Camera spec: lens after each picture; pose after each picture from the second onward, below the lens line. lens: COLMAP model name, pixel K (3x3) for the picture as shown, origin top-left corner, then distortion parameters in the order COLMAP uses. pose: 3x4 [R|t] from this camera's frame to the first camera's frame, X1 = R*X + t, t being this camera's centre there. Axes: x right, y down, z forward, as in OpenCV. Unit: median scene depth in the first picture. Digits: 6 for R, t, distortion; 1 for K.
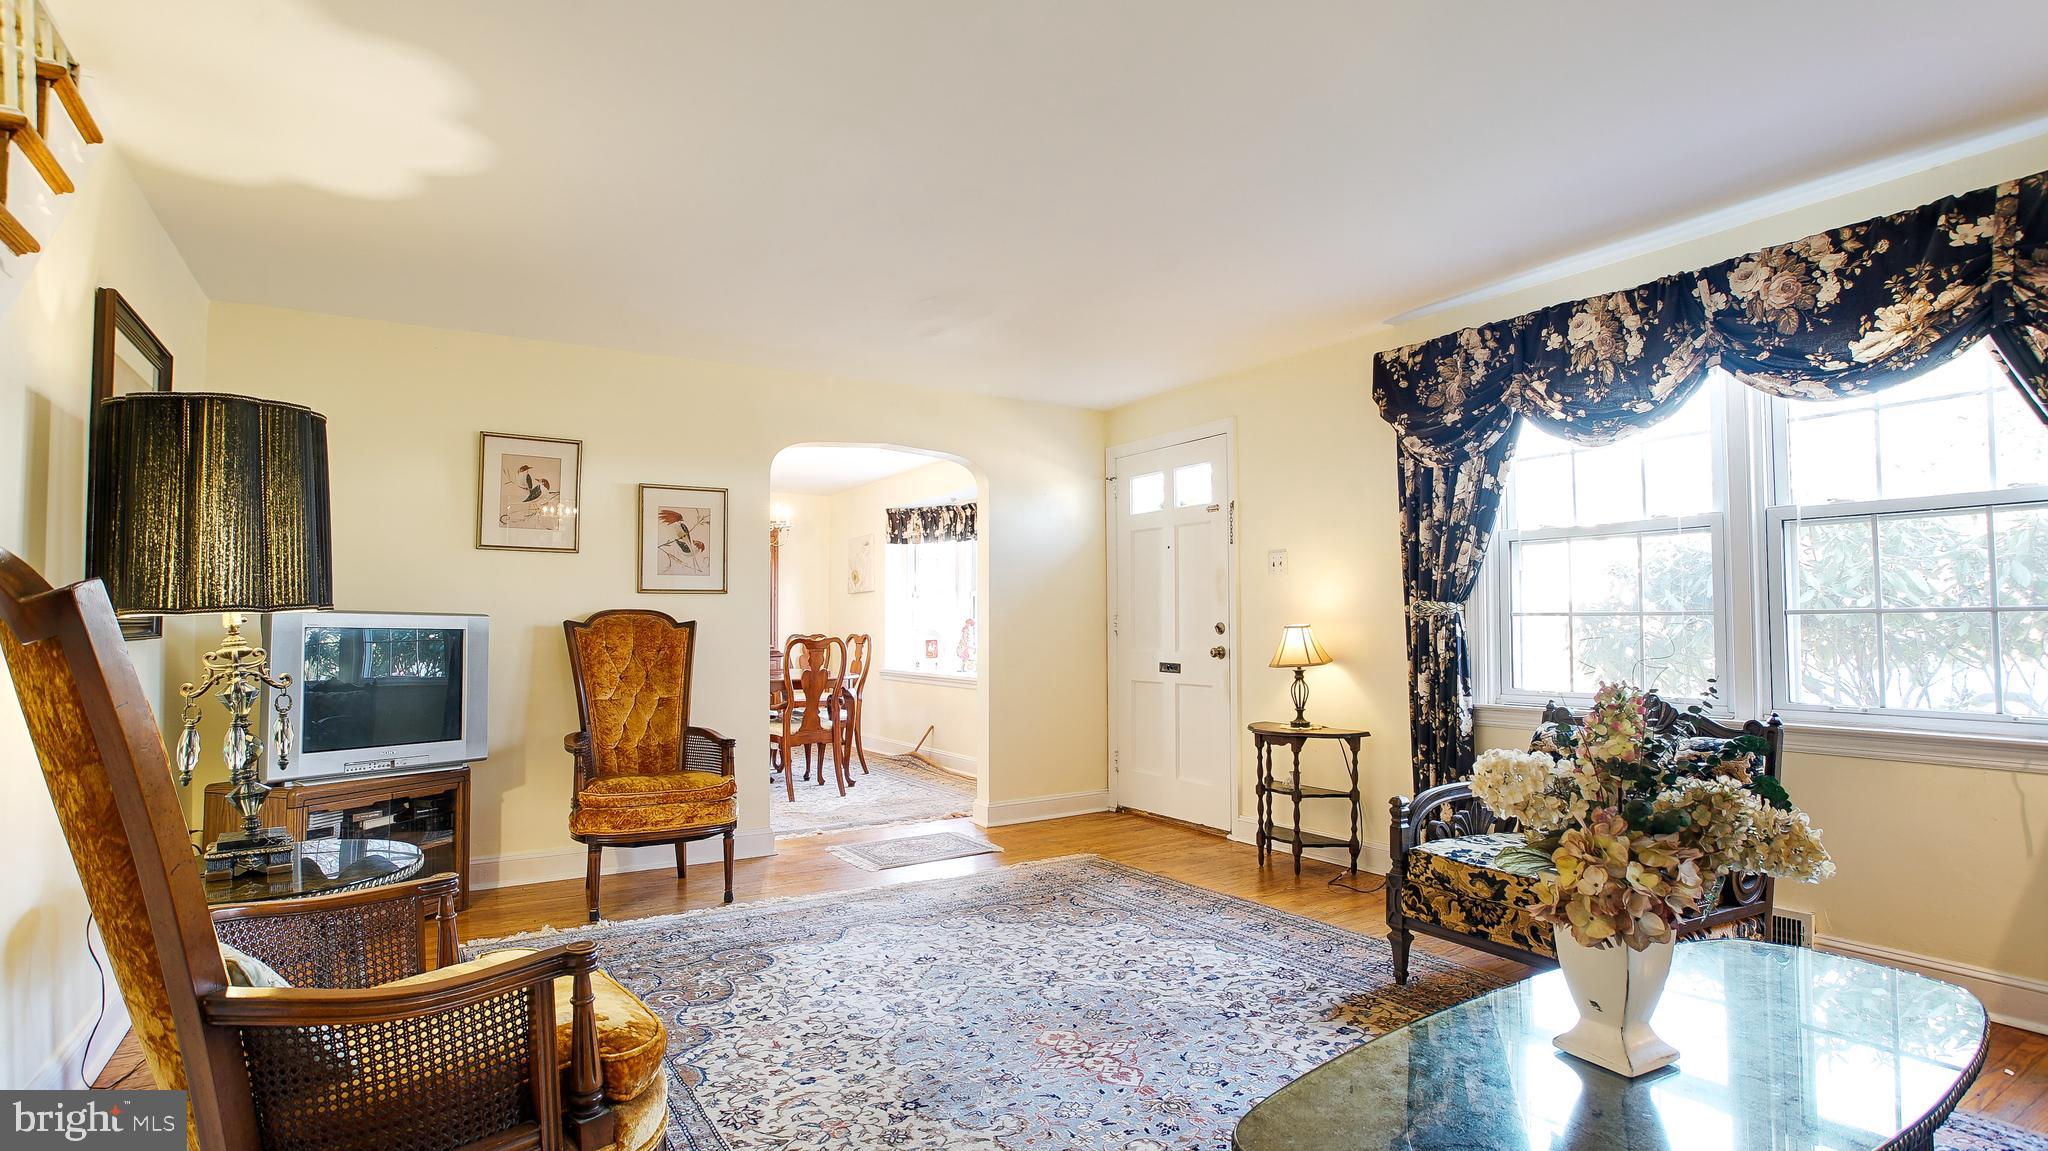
lens RADIAL K [[998.3, 0, 1019.6], [0, 998.3, 581.6], [0, 0, 1]] dist [-0.042992, 0.001389]
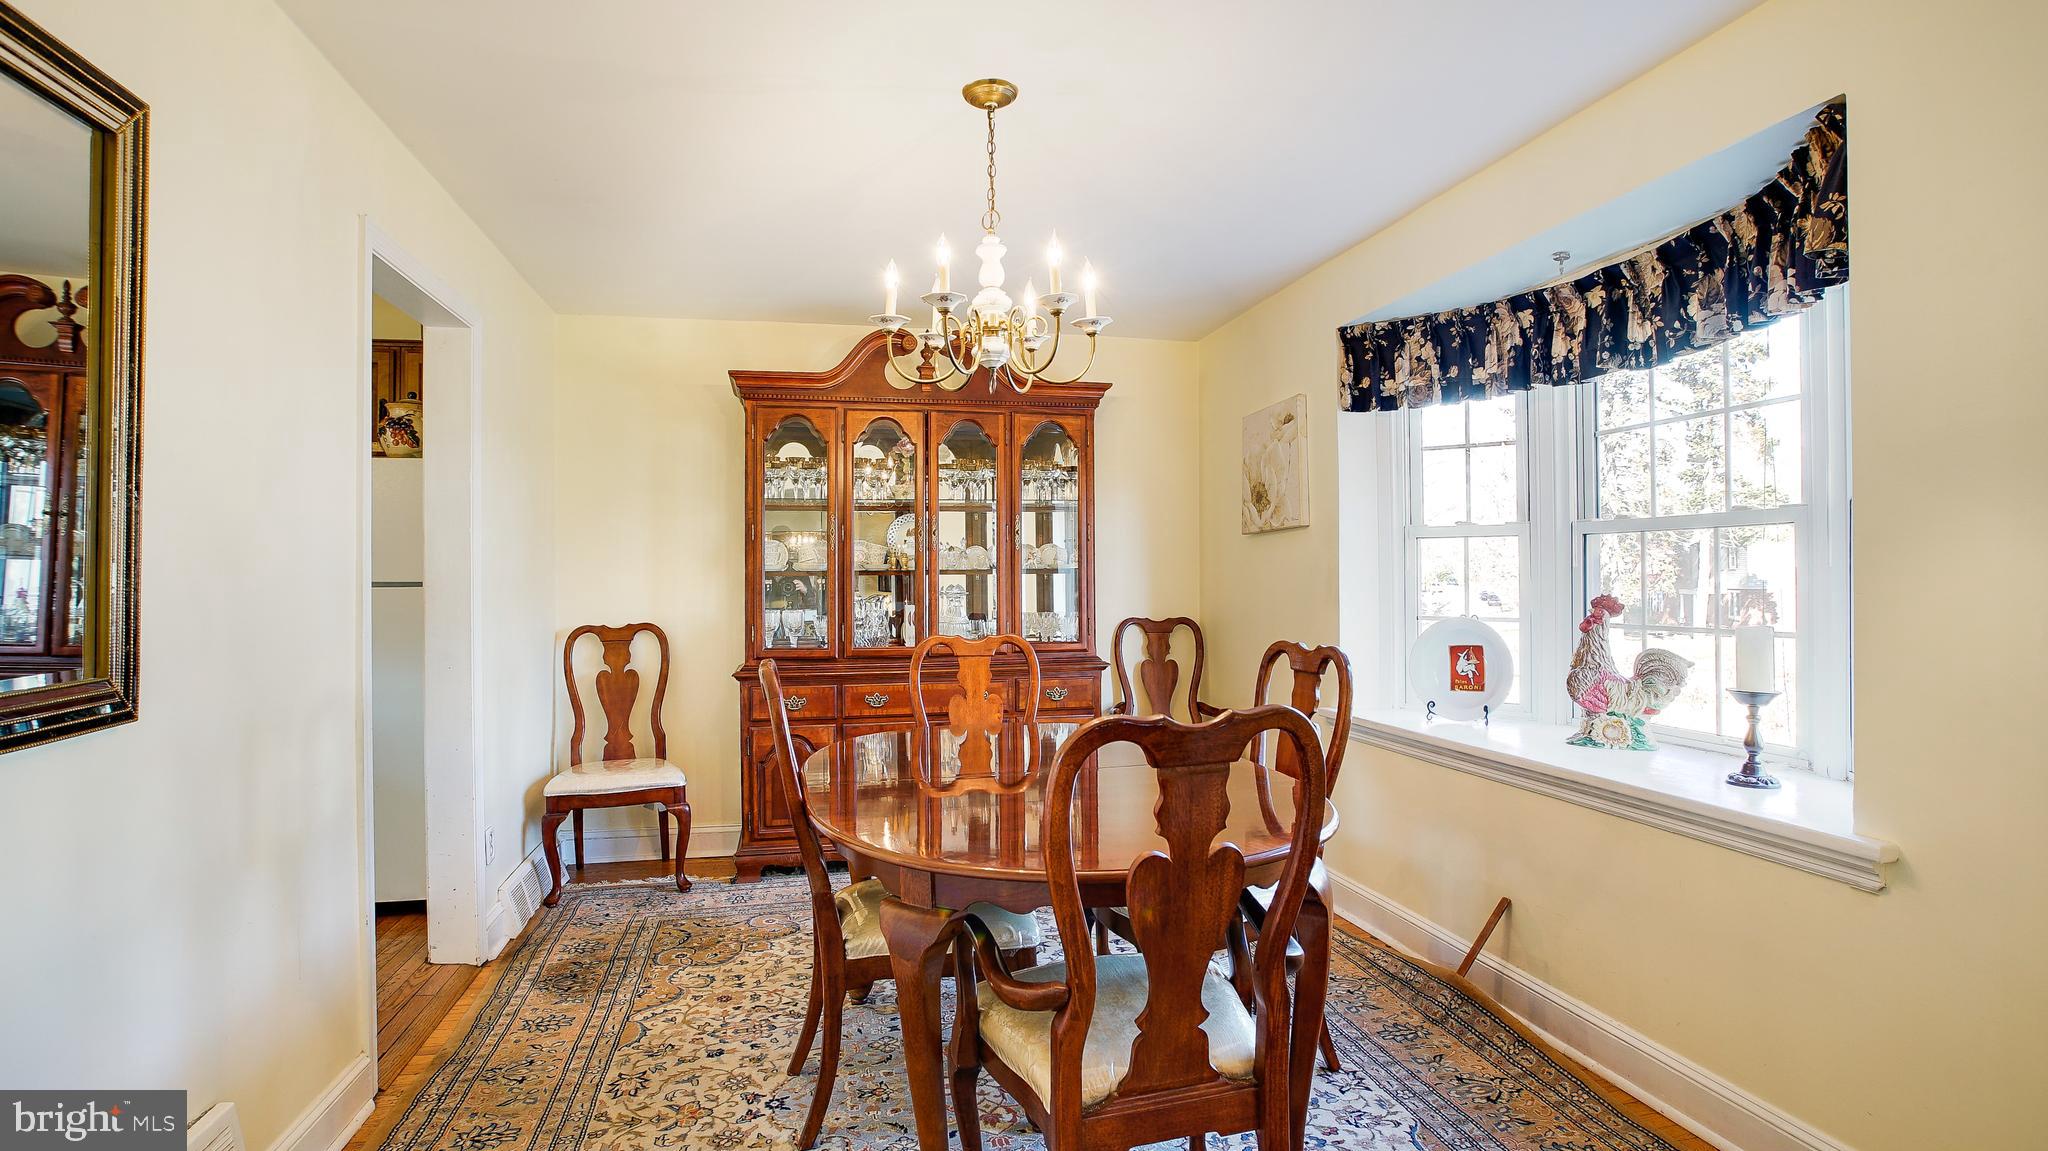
lens RADIAL K [[998.3, 0, 1021.7], [0, 998.3, 573.2], [0, 0, 1]] dist [-0.042992, 0.001389]
pose [[0.946065, -0.003495, -0.323957, -0.240857], [0.018240, 0.998930, 0.042492, 0.017745], [0.323462, -0.046110, 0.945117, 1.081920]]
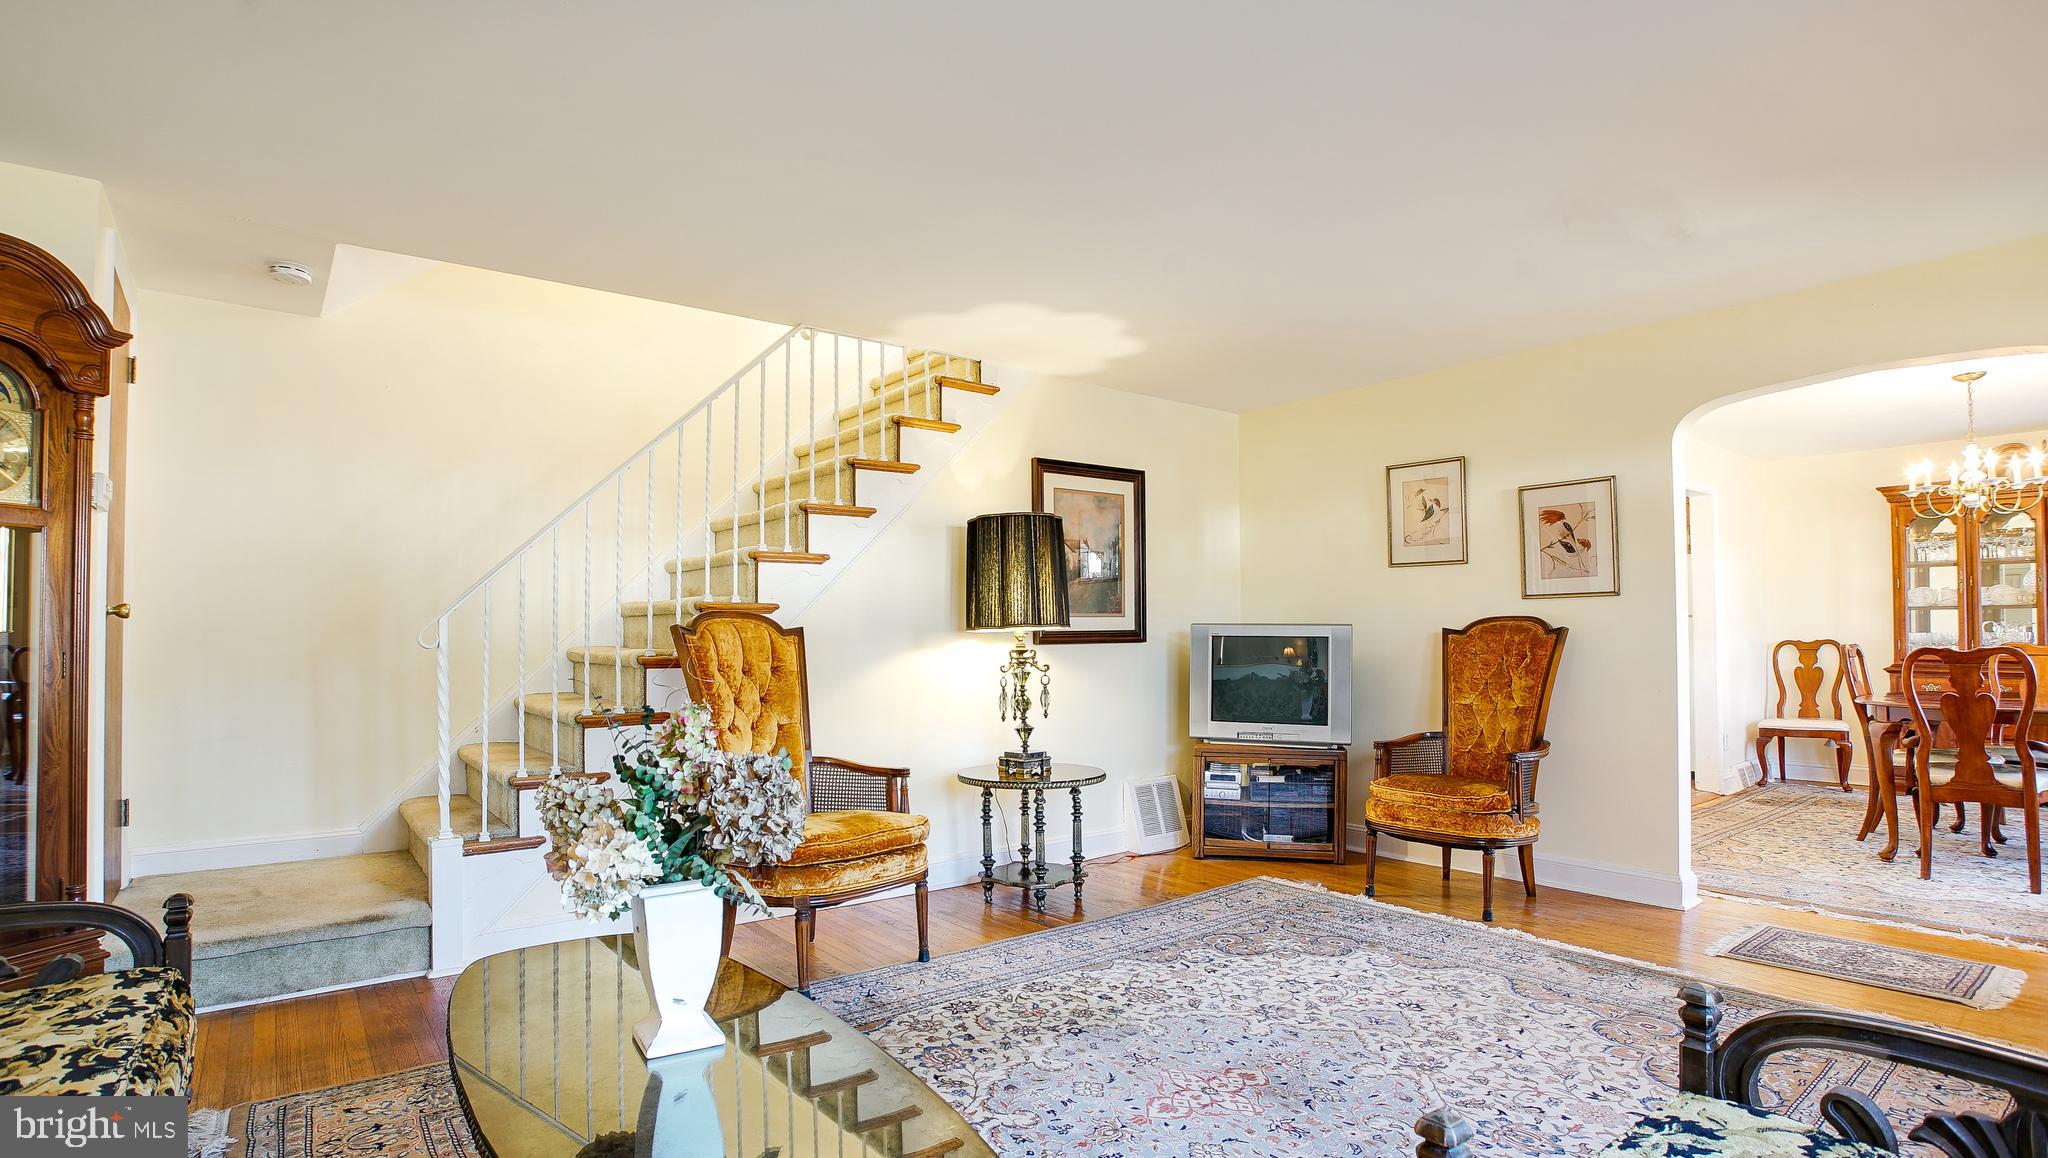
lens RADIAL K [[1013.3, 0, 1018.9], [0, 1013.3, 601.6], [0, 0, 1]] dist [-0.020748, -0.000085]
pose [[0.116151, -0.029392, -0.992797, 0.549241], [0.048620, 0.998532, -0.023874, 0.013639], [0.992041, -0.045497, 0.117409, 0.391708]]
